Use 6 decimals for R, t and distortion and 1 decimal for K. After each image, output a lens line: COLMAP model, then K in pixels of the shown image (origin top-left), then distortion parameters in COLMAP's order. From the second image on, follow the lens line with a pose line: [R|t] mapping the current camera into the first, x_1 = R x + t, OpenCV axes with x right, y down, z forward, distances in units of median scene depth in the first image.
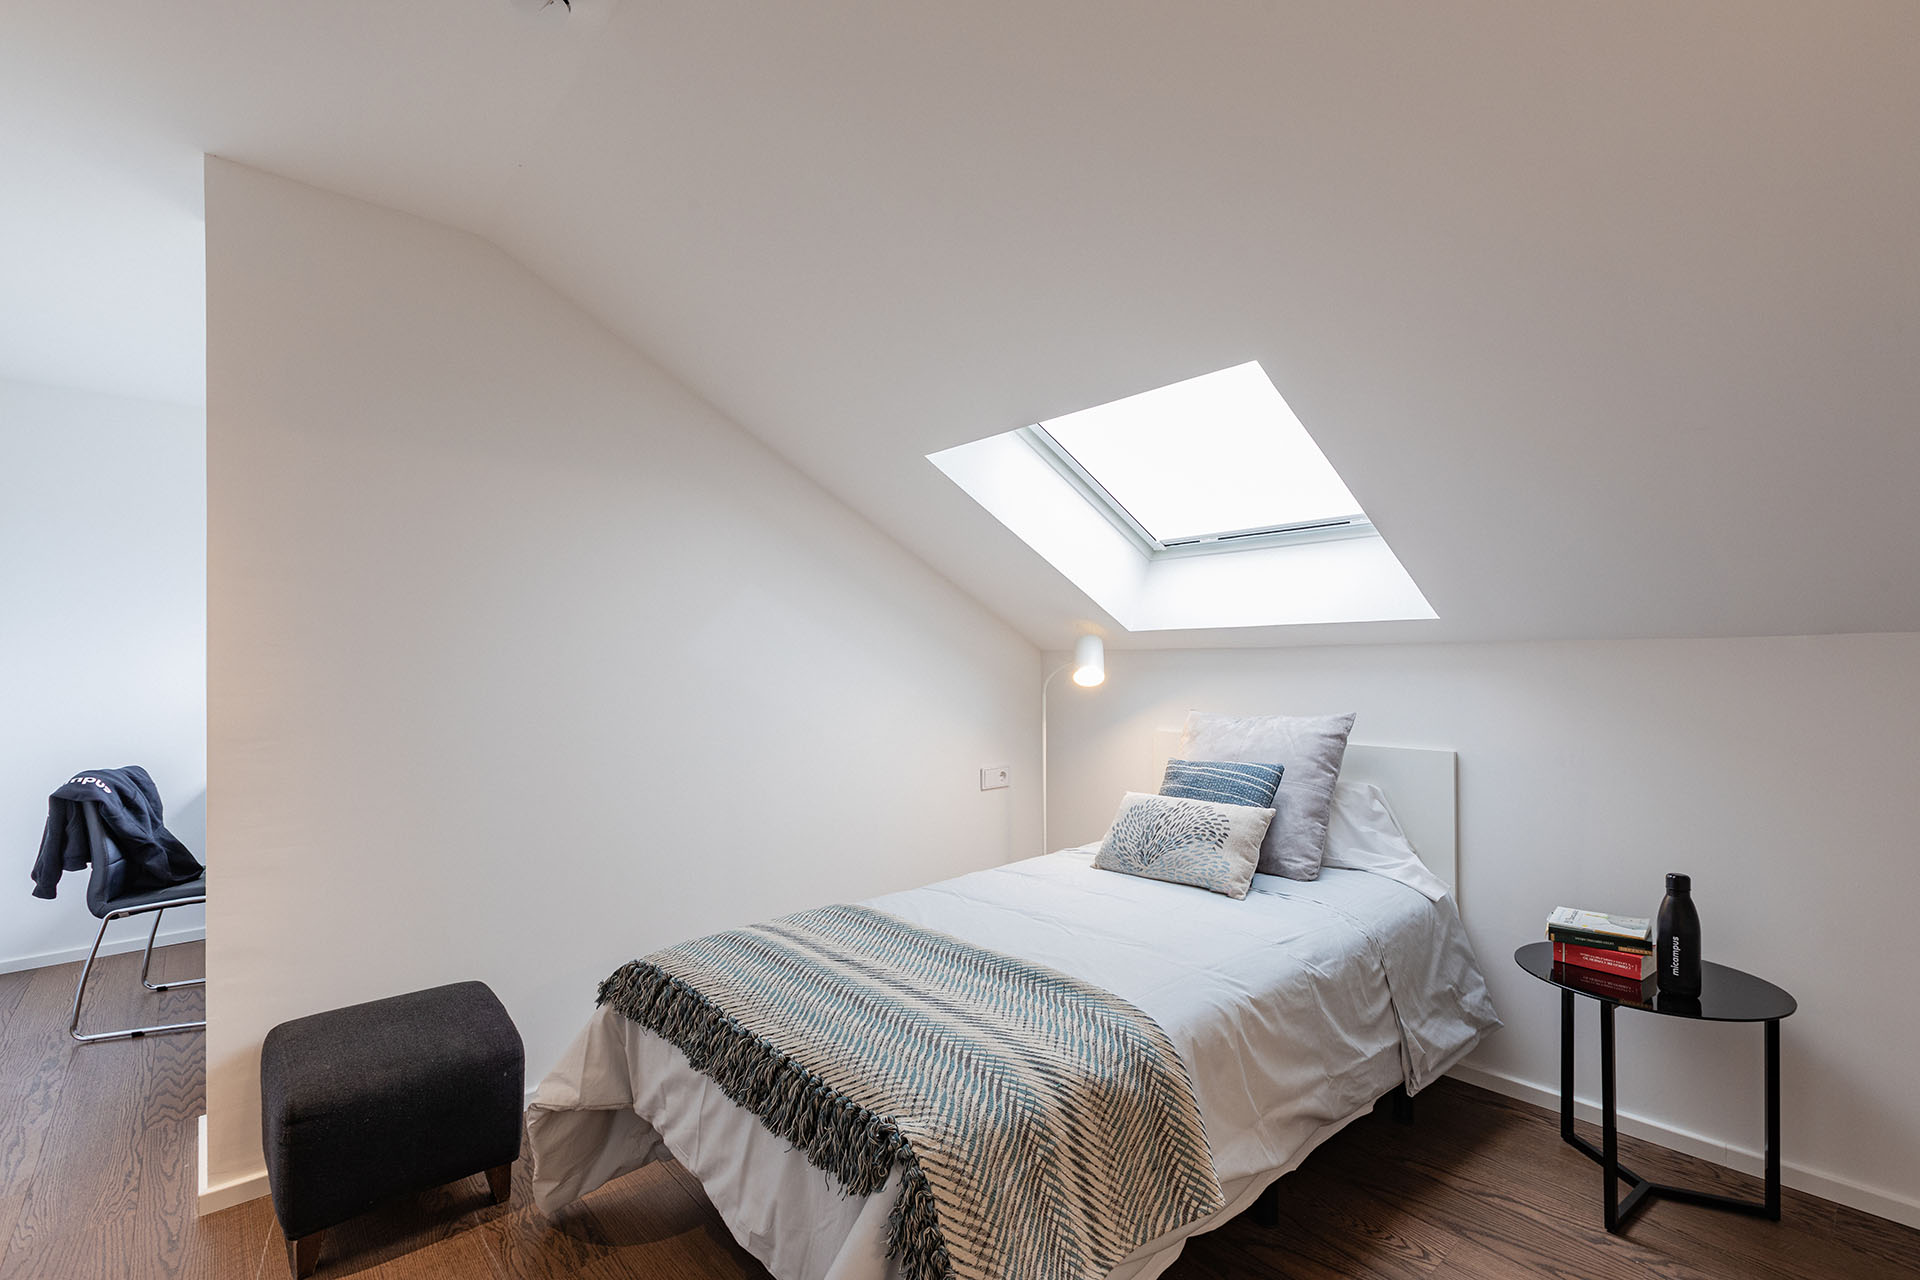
lens RADIAL K [[862.8, 0, 961.7], [0, 862.8, 672.3], [0, 0, 1]] dist [-0.000893, -0.000086]
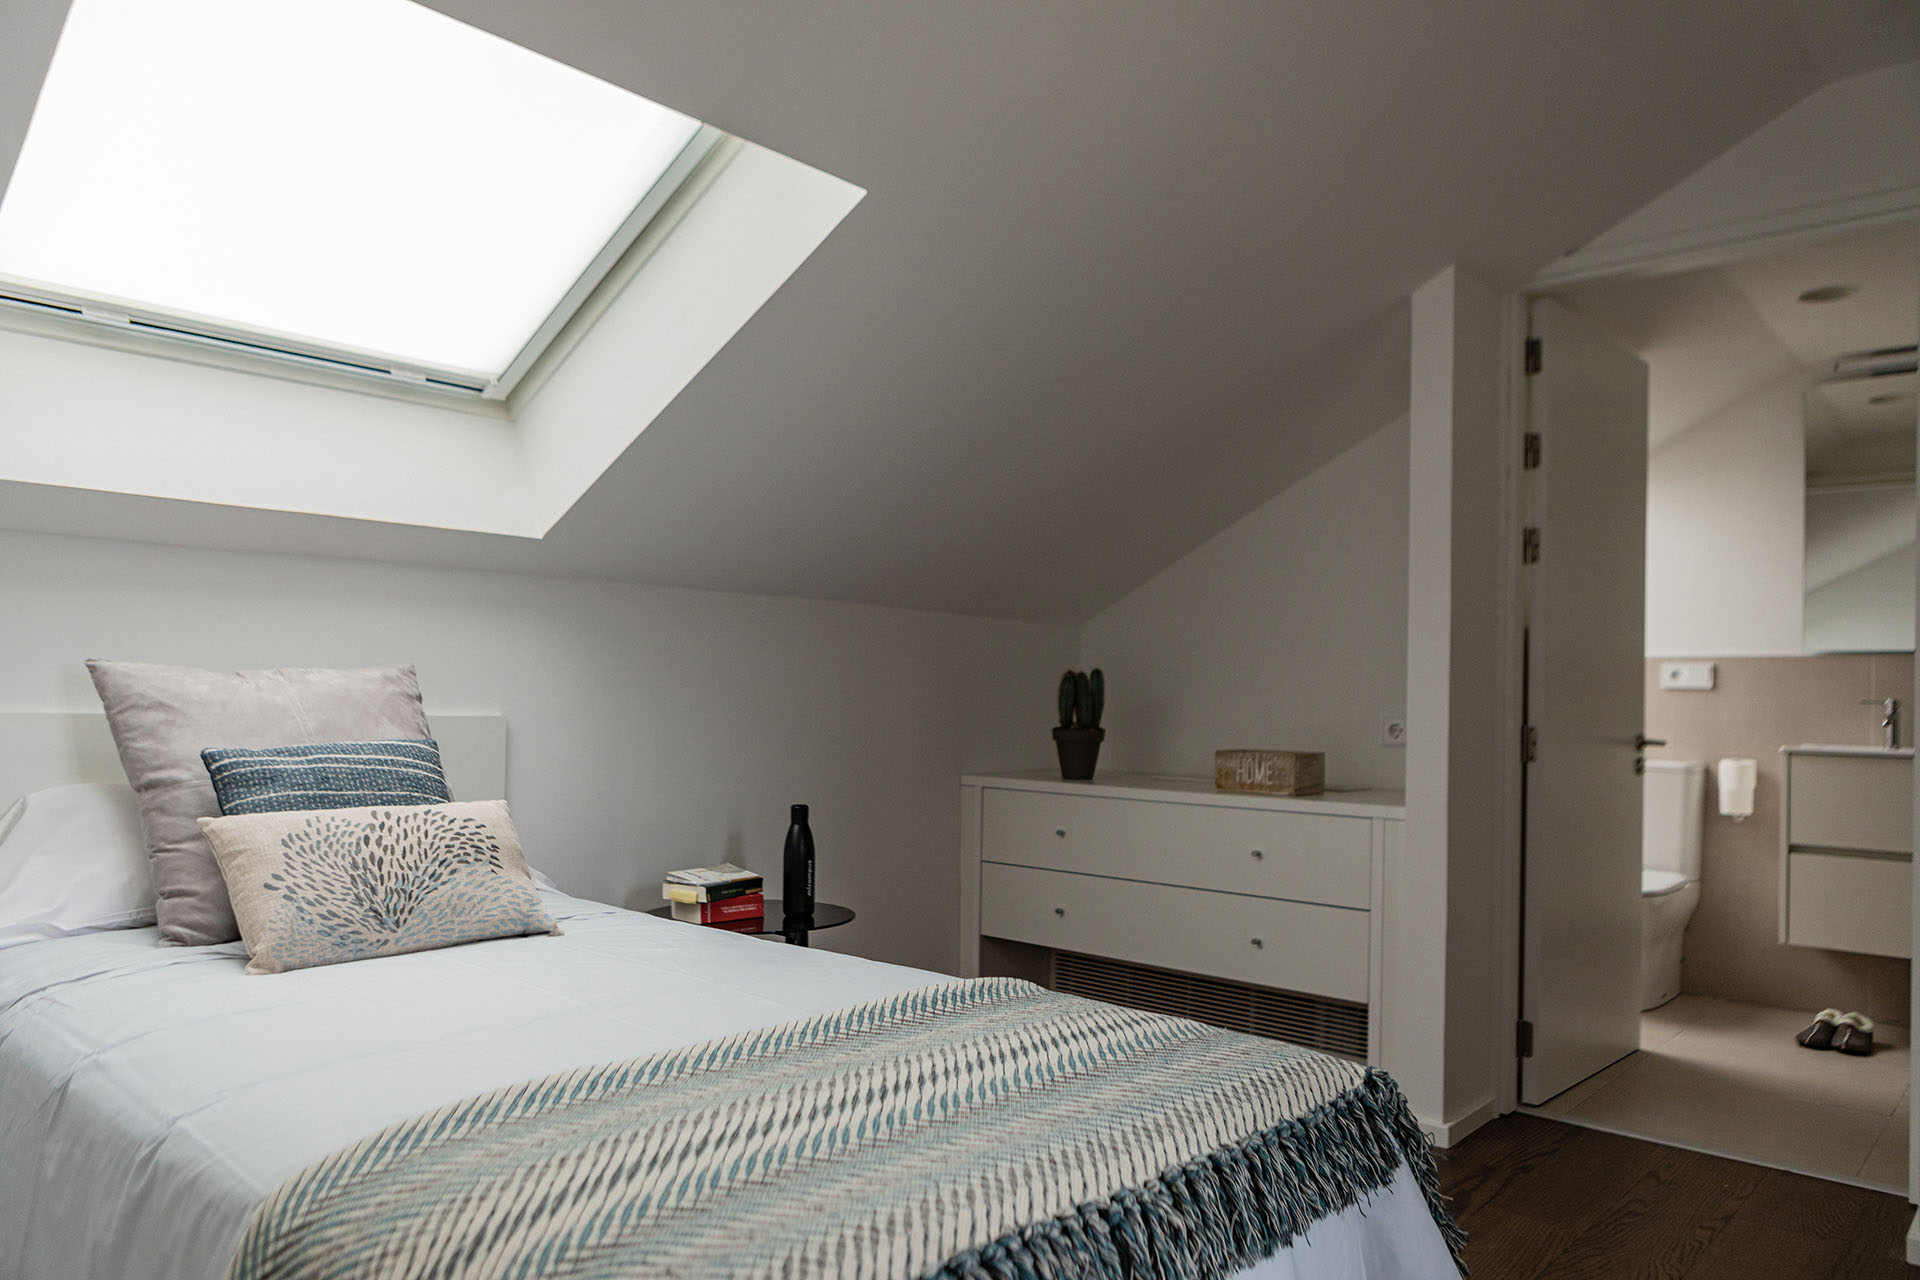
lens RADIAL K [[1328.5, 0, 960.0], [0, 1328.5, 640.0], [0, 0, 1]] dist [0.001658, 0.000320]
pose [[-0.128721, 0.047223, 0.990556, -0.688609], [-0.013427, 0.998691, -0.049356, 0.083994], [-0.991590, -0.019654, -0.127919, 0.800896]]
